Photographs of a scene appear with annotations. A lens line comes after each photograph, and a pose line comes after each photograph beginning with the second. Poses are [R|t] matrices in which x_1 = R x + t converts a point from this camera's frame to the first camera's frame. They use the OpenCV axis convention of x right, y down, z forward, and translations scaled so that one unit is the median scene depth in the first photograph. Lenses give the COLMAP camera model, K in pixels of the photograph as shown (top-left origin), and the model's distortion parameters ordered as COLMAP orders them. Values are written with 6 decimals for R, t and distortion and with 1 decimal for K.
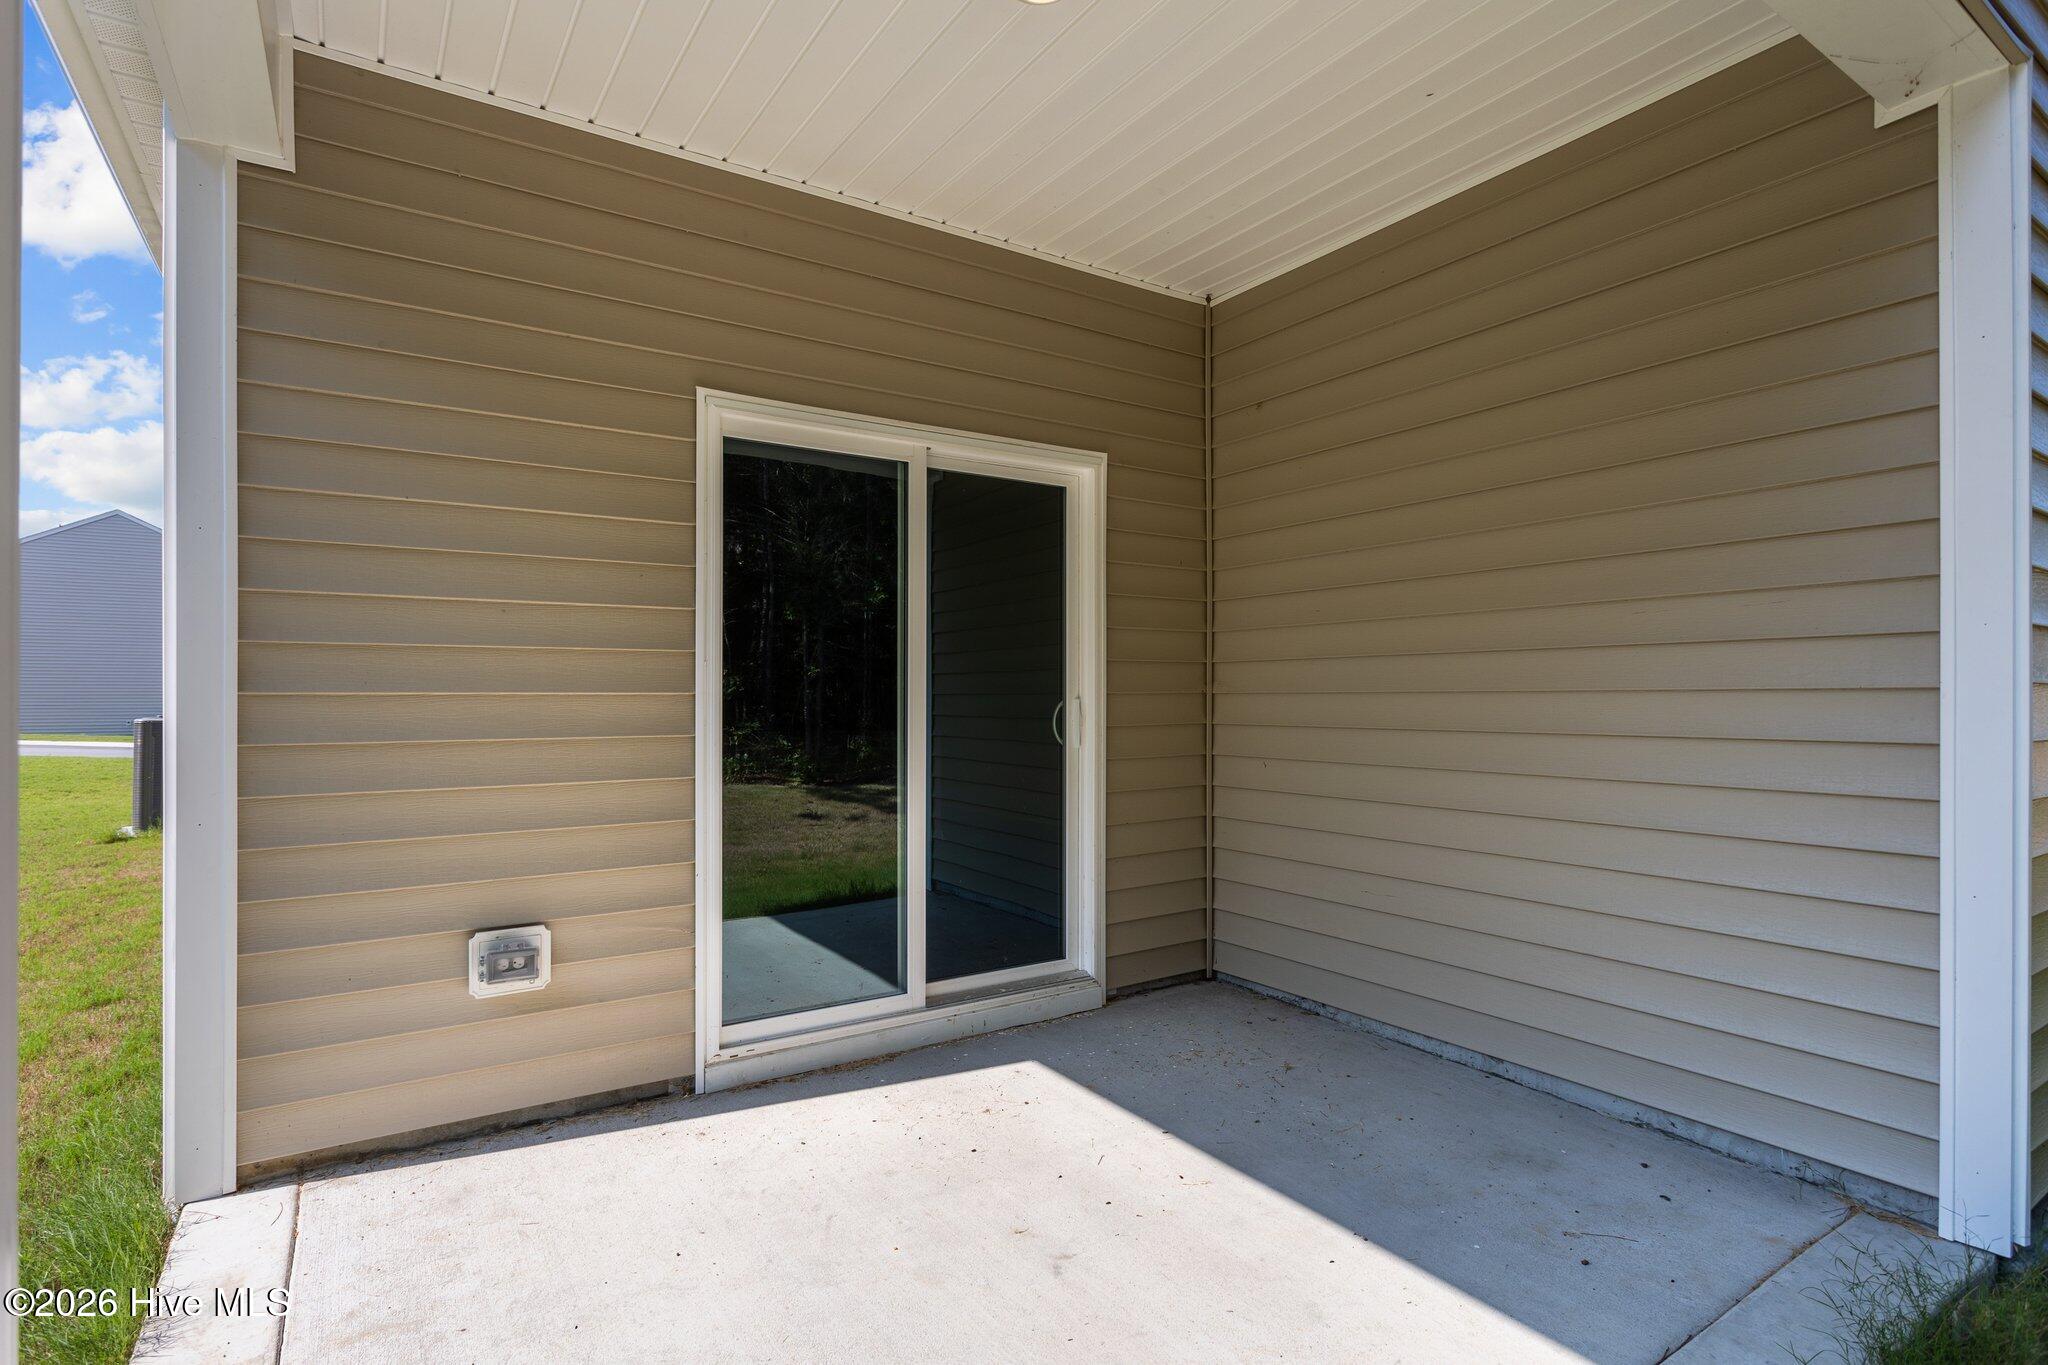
lens RADIAL K [[1008.2, 0, 1026.2], [0, 1008.2, 702.5], [0, 0, 1]] dist [0.001018, -0.000151]
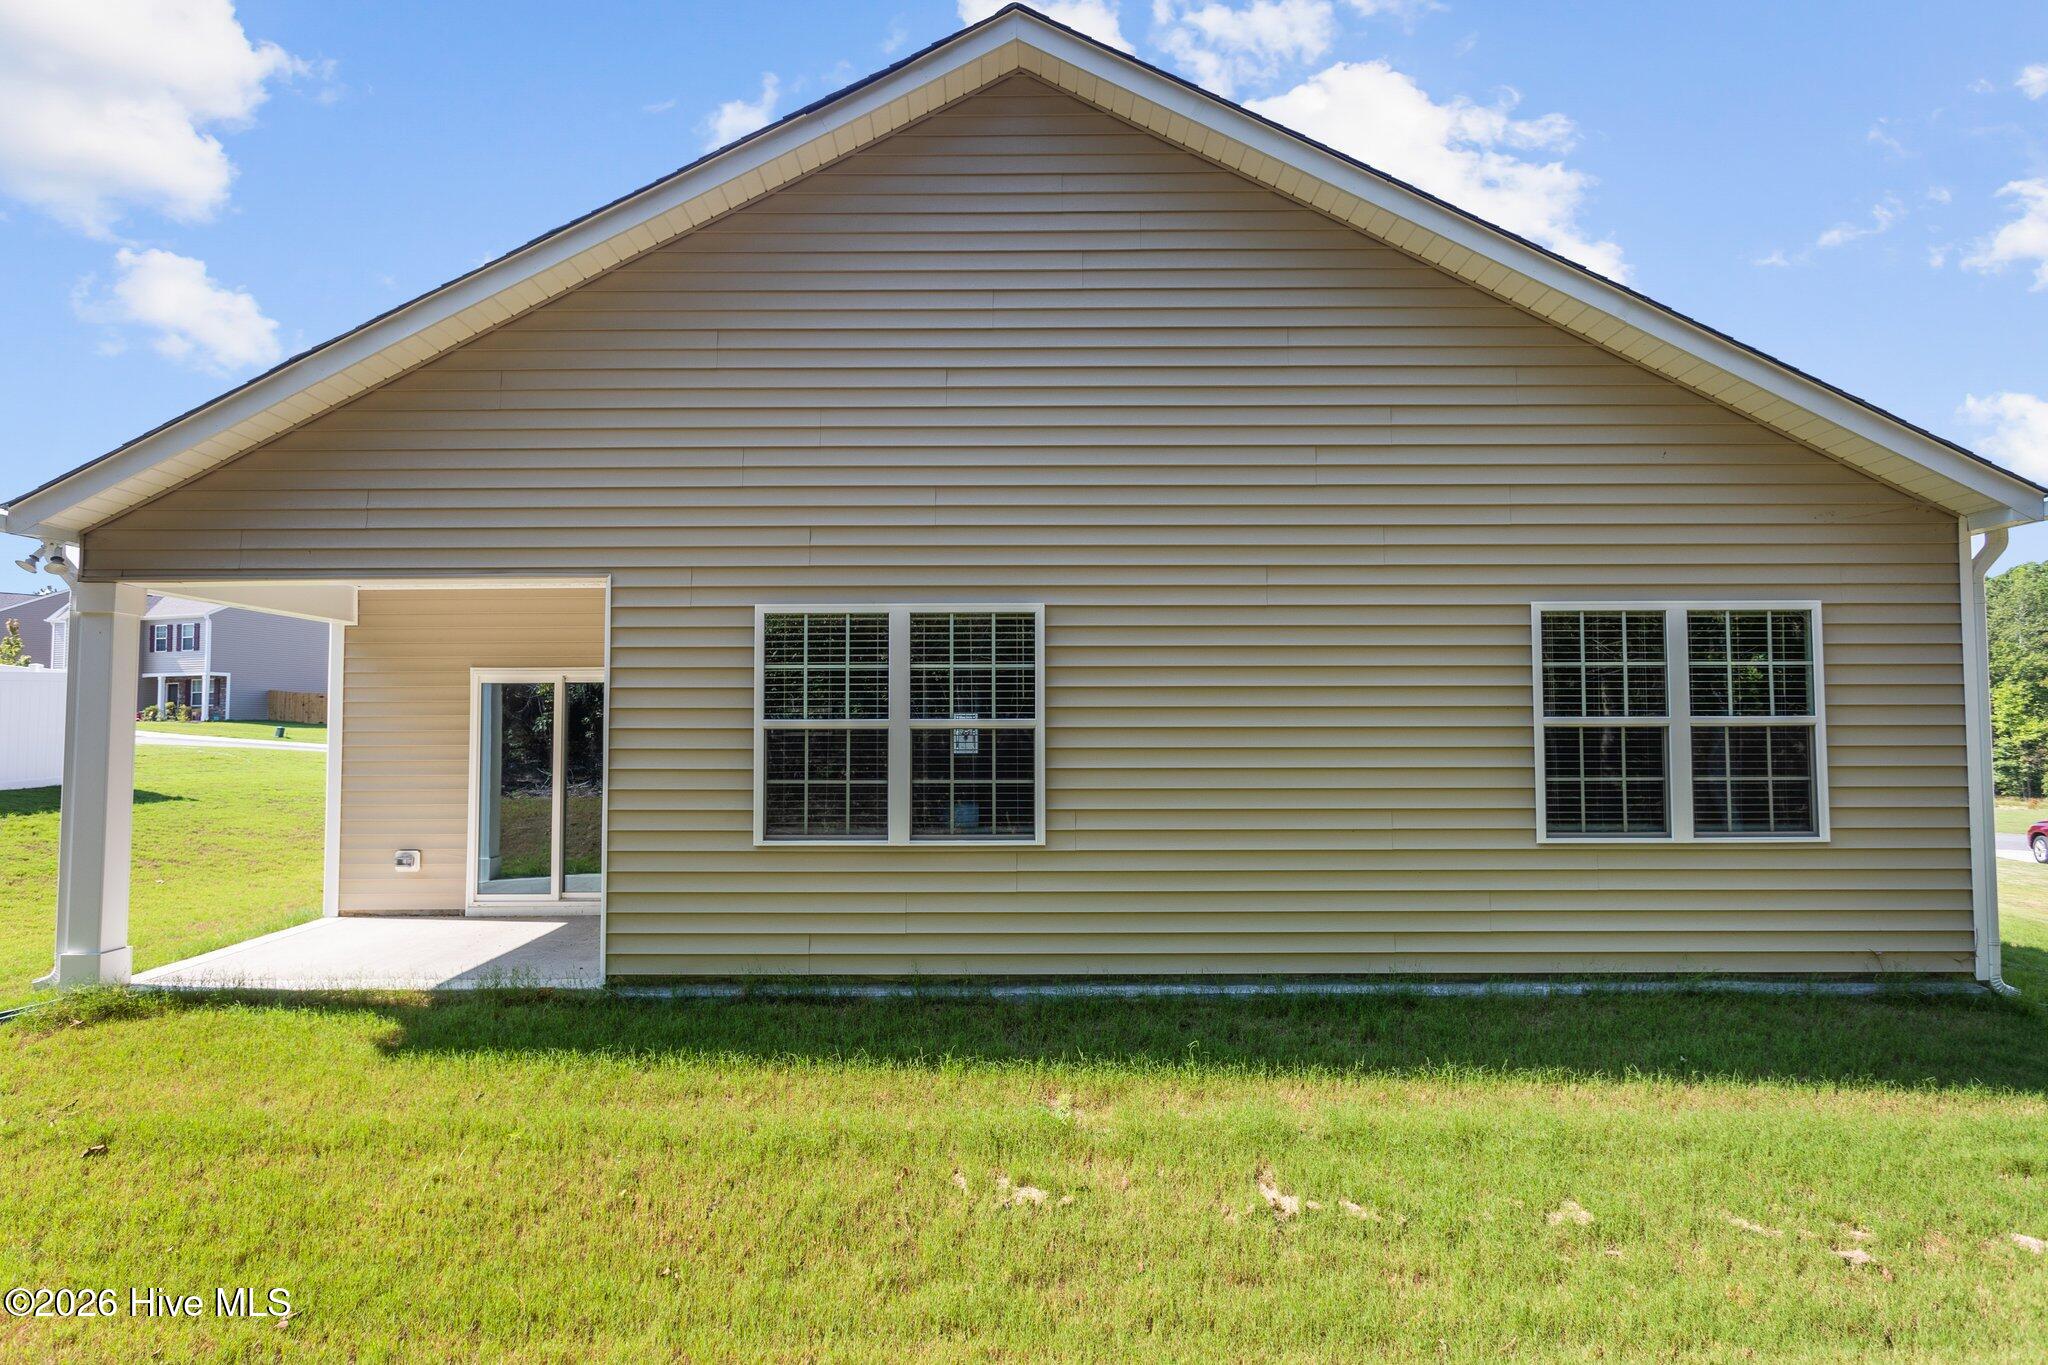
lens RADIAL K [[1008.2, 0, 1026.2], [0, 1008.2, 702.5], [0, 0, 1]] dist [0.001018, -0.000151]
pose [[0.833716, -0.026427, -0.551561, 2.599715], [0.006176, 0.999238, -0.038540, -0.095493], [0.552159, 0.028725, 0.833244, -0.520605]]
